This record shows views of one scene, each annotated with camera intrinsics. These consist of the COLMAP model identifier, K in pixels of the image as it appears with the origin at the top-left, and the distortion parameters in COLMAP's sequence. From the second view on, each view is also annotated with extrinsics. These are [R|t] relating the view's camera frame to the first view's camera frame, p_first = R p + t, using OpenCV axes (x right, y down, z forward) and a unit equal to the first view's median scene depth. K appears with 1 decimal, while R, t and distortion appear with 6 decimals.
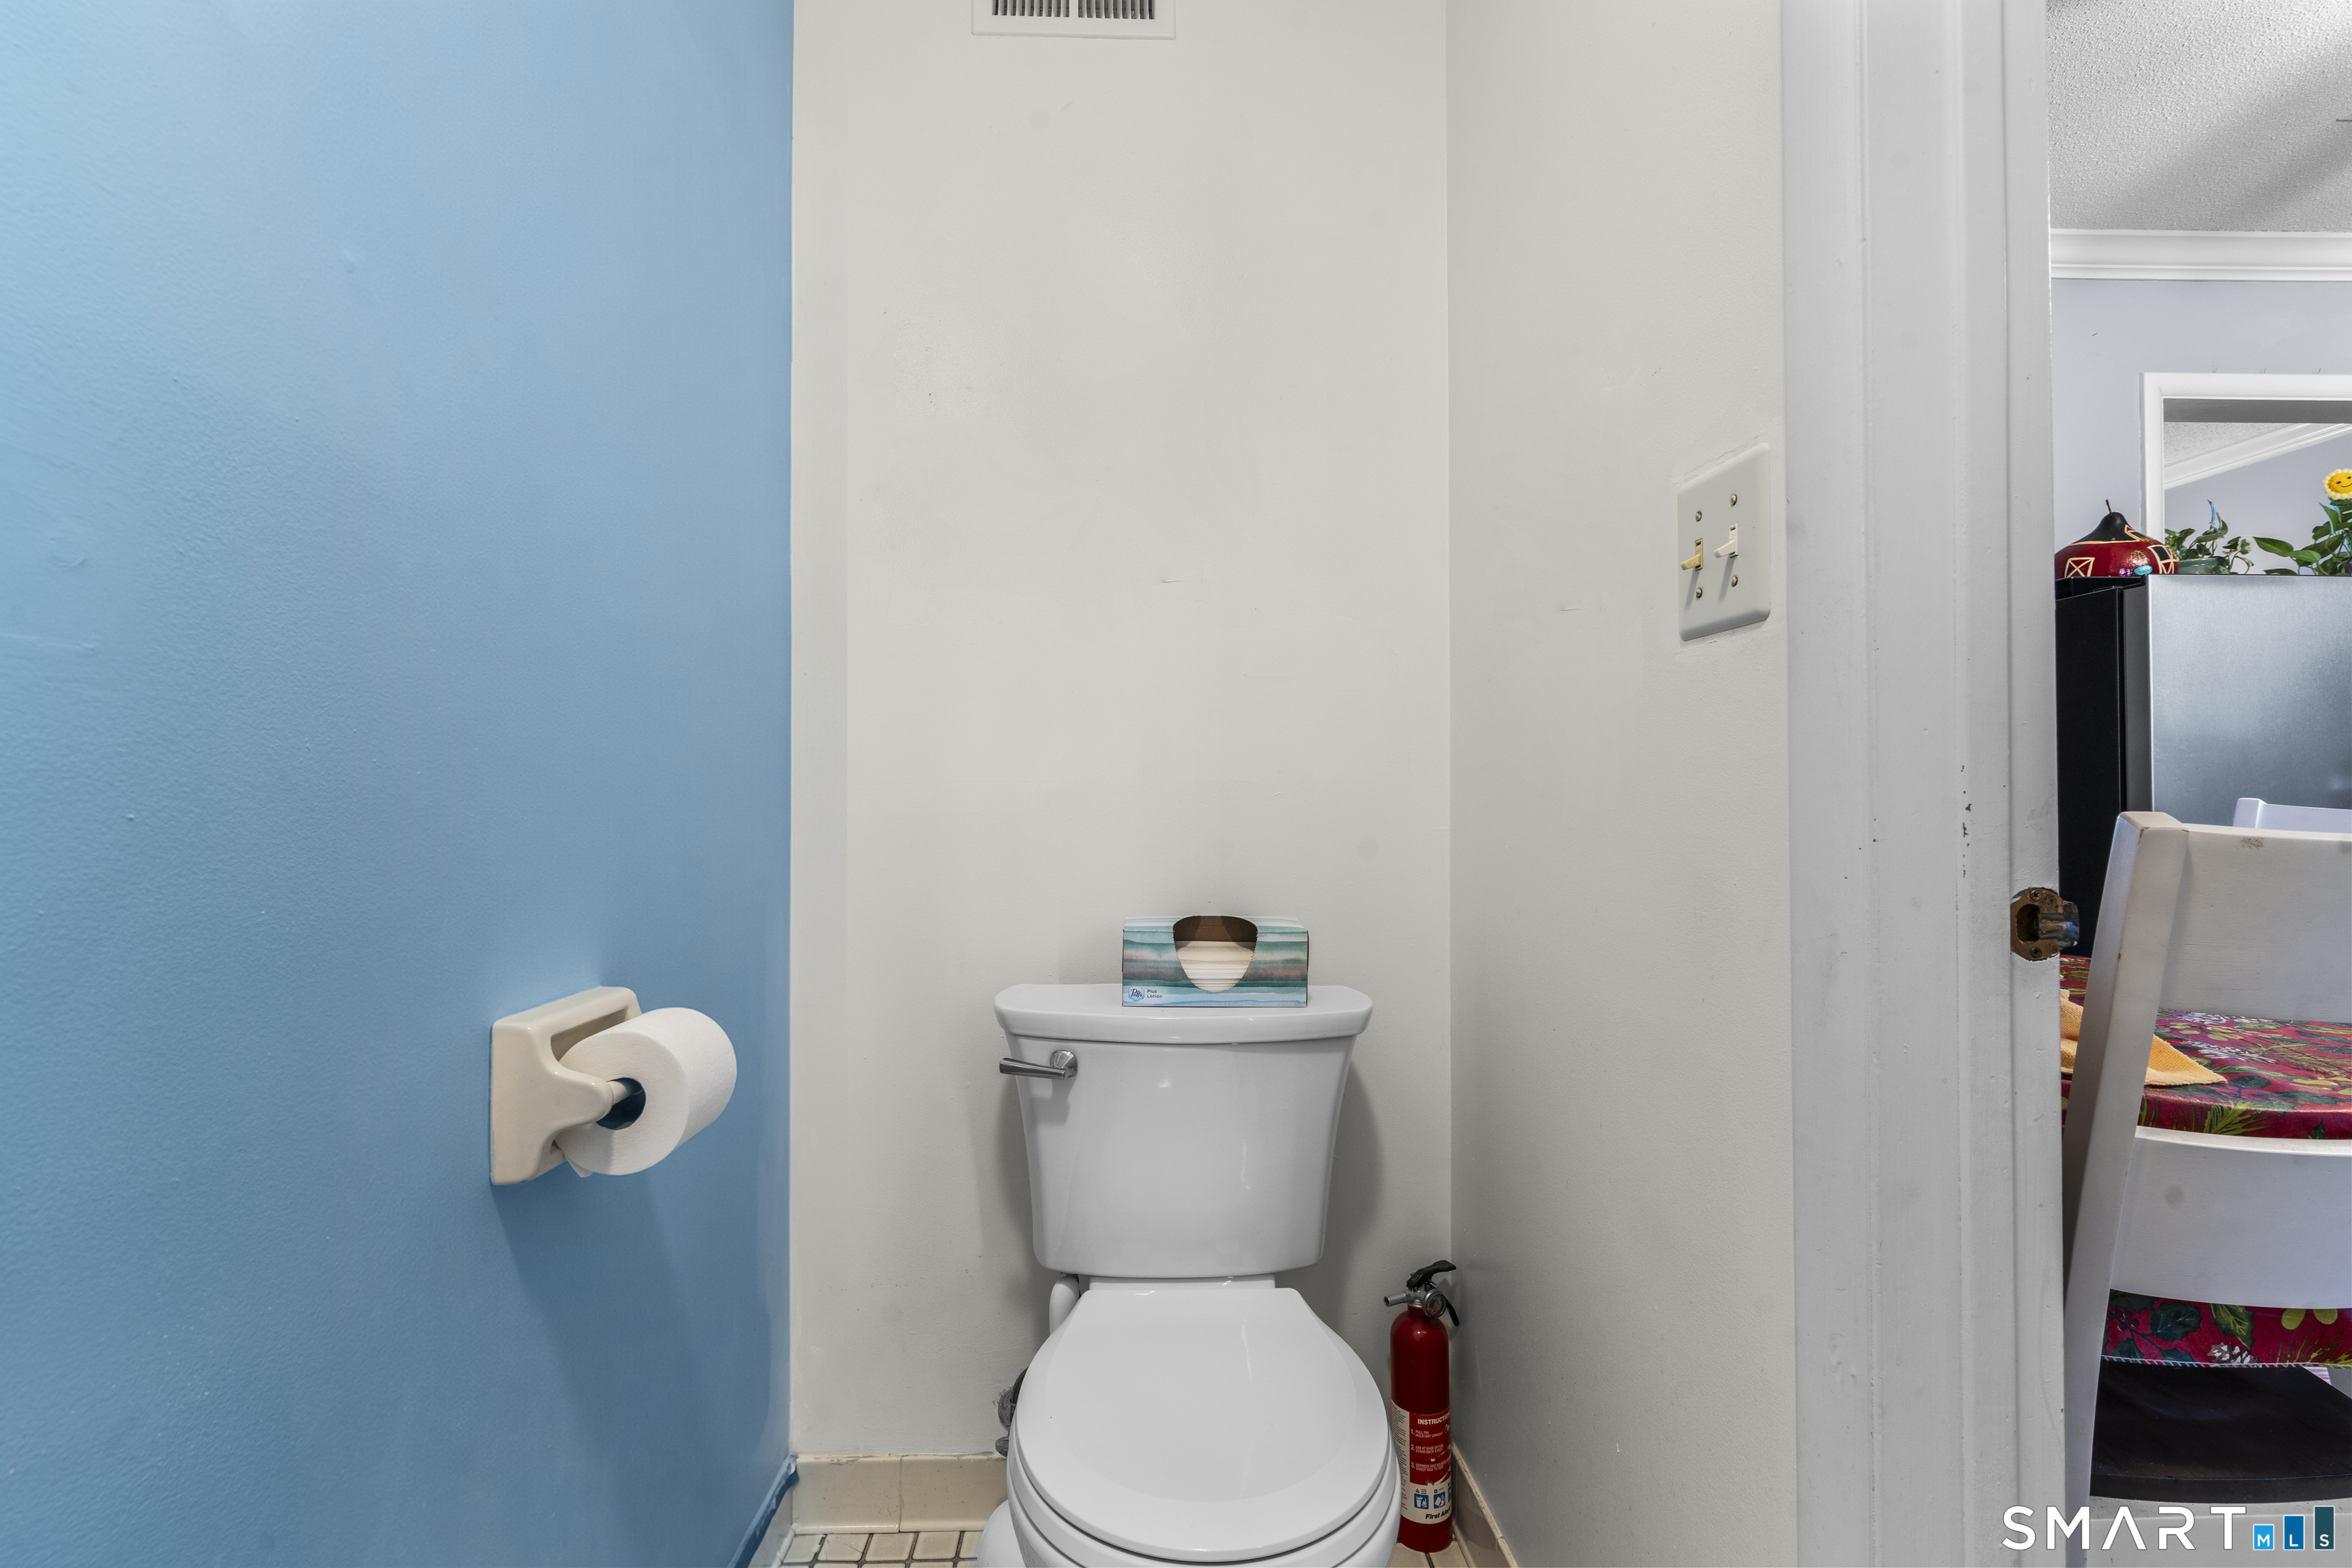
lens RADIAL K [[1061.2, 0, 1177.3], [0, 1061.2, 782.6], [0, 0, 1]] dist [-0.007434, 0.004471]
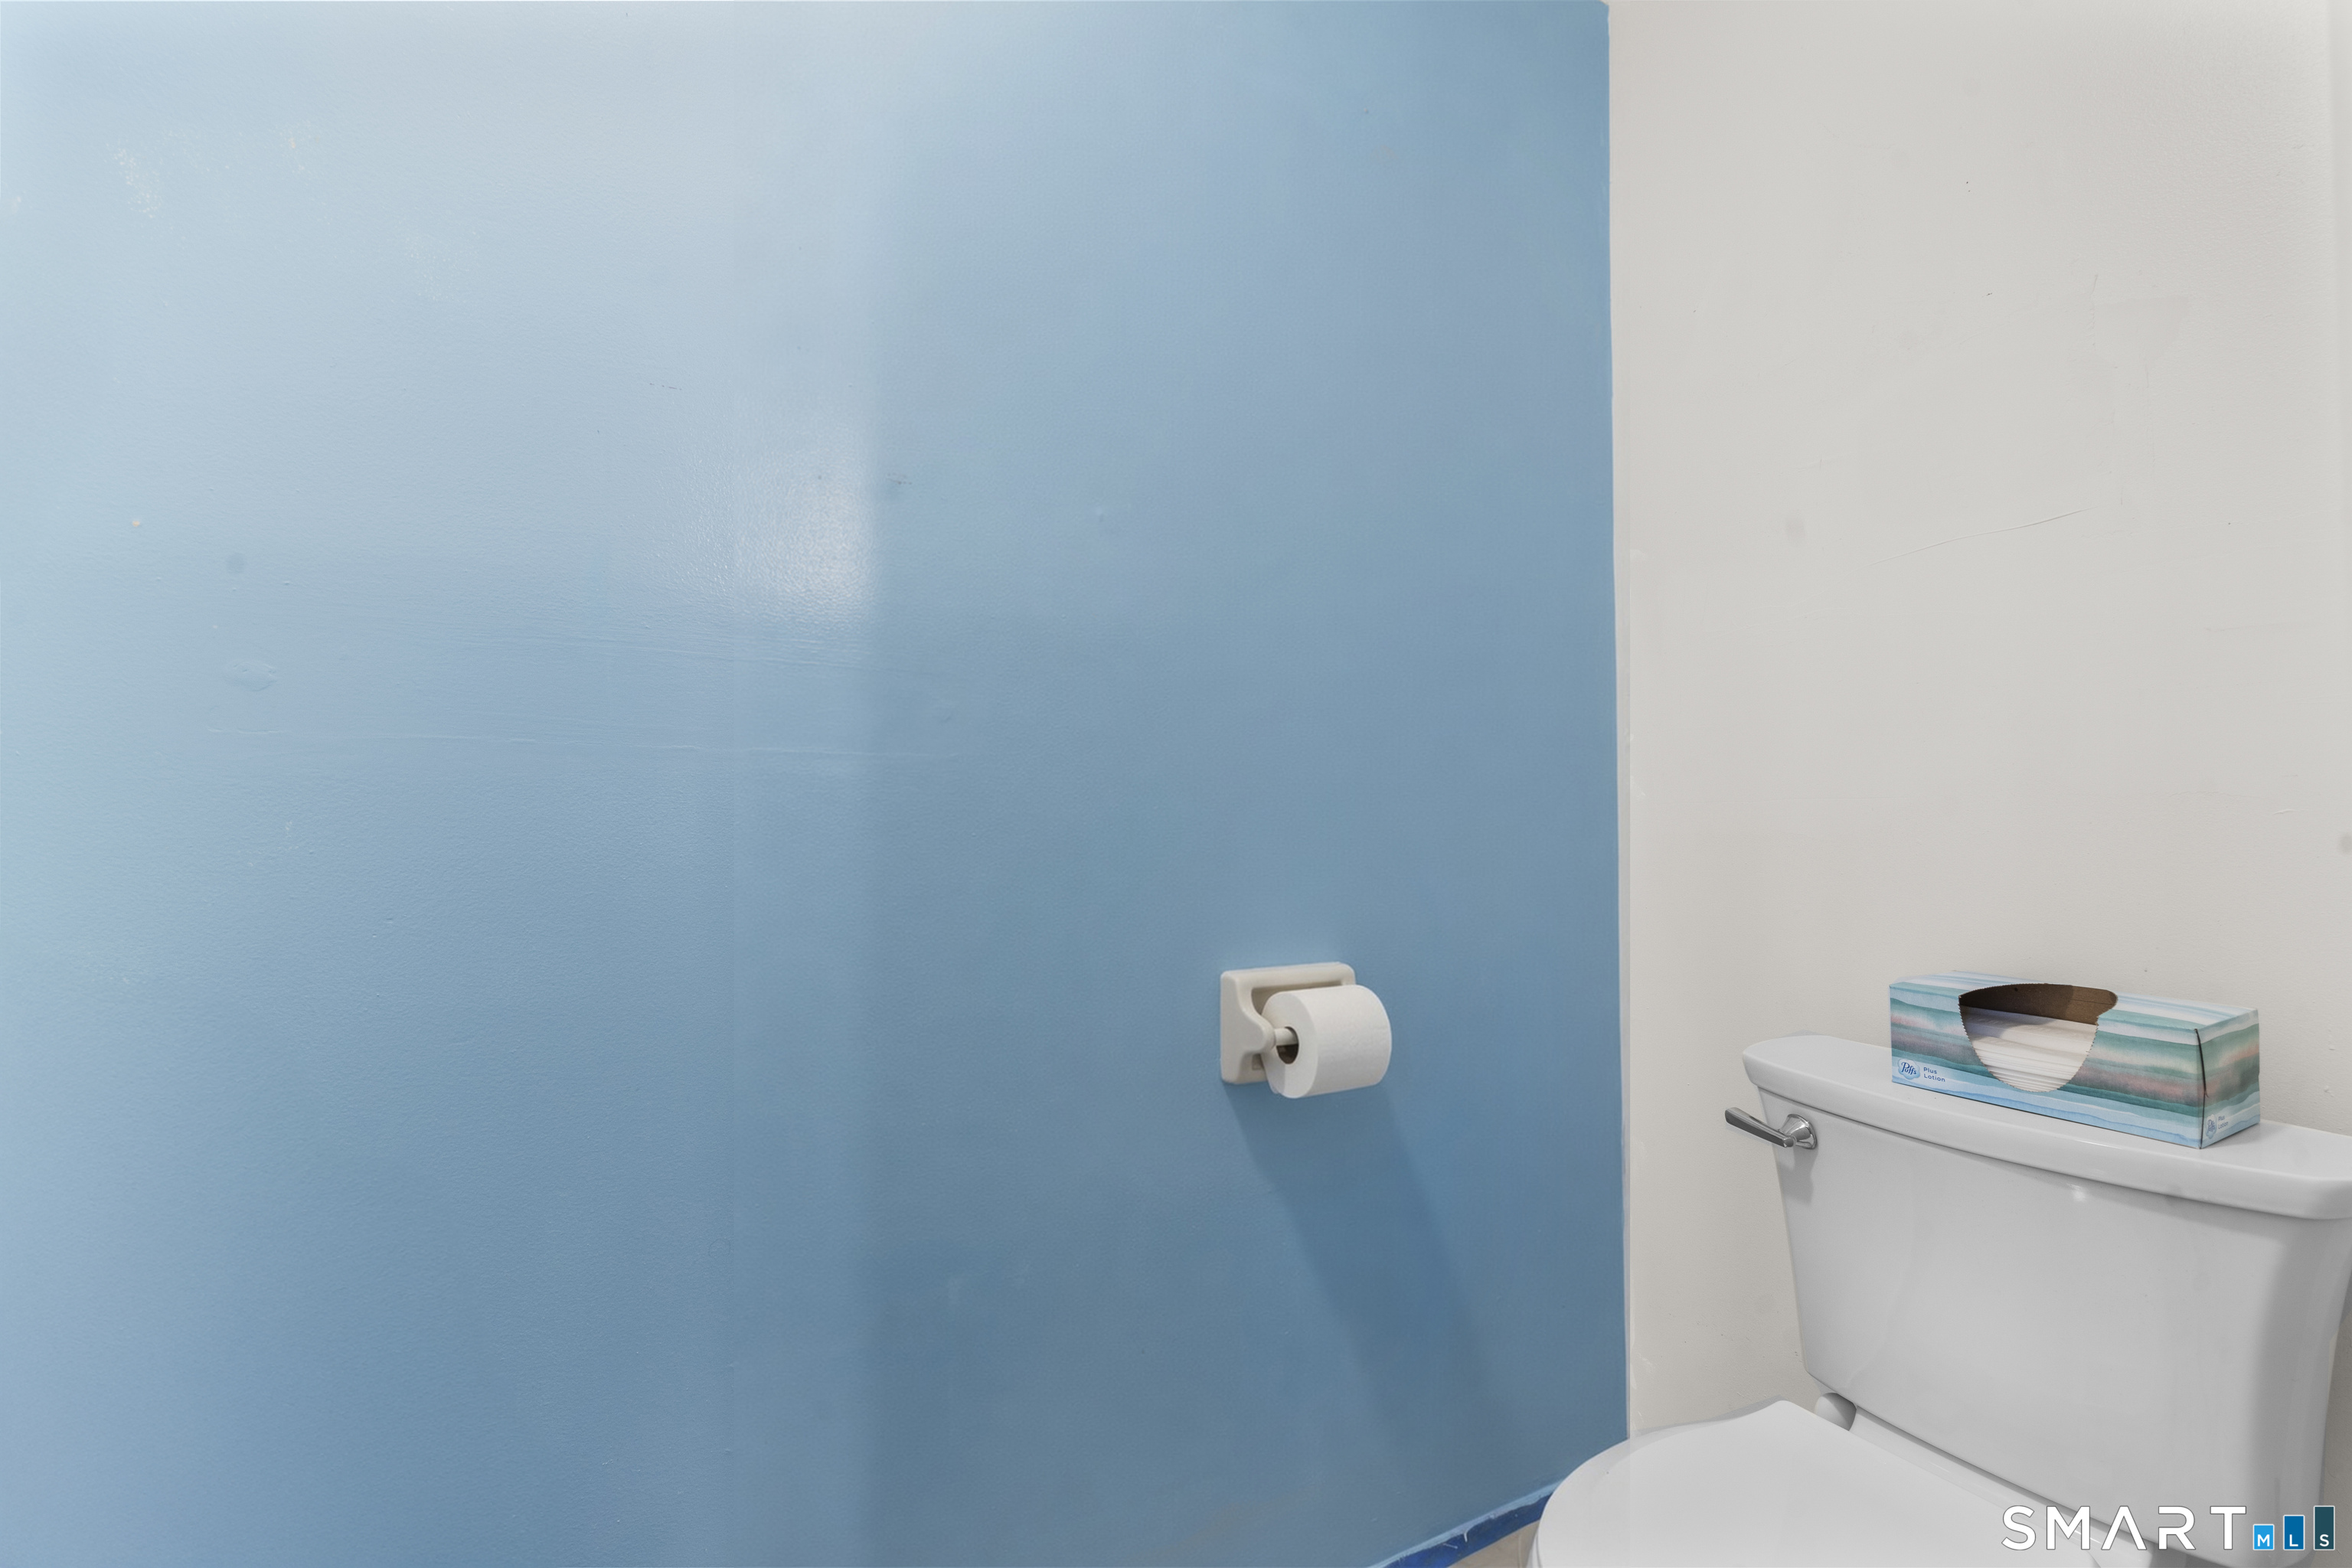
lens RADIAL K [[1061.2, 0, 1180.8], [0, 1061.2, 787.6], [0, 0, 1]] dist [-0.007434, 0.004471]
pose [[0.450585, -0.023369, -0.892428, 0.421372], [0.021604, 0.999650, -0.015268, -0.008928], [0.892472, -0.012401, 0.450932, 0.170041]]
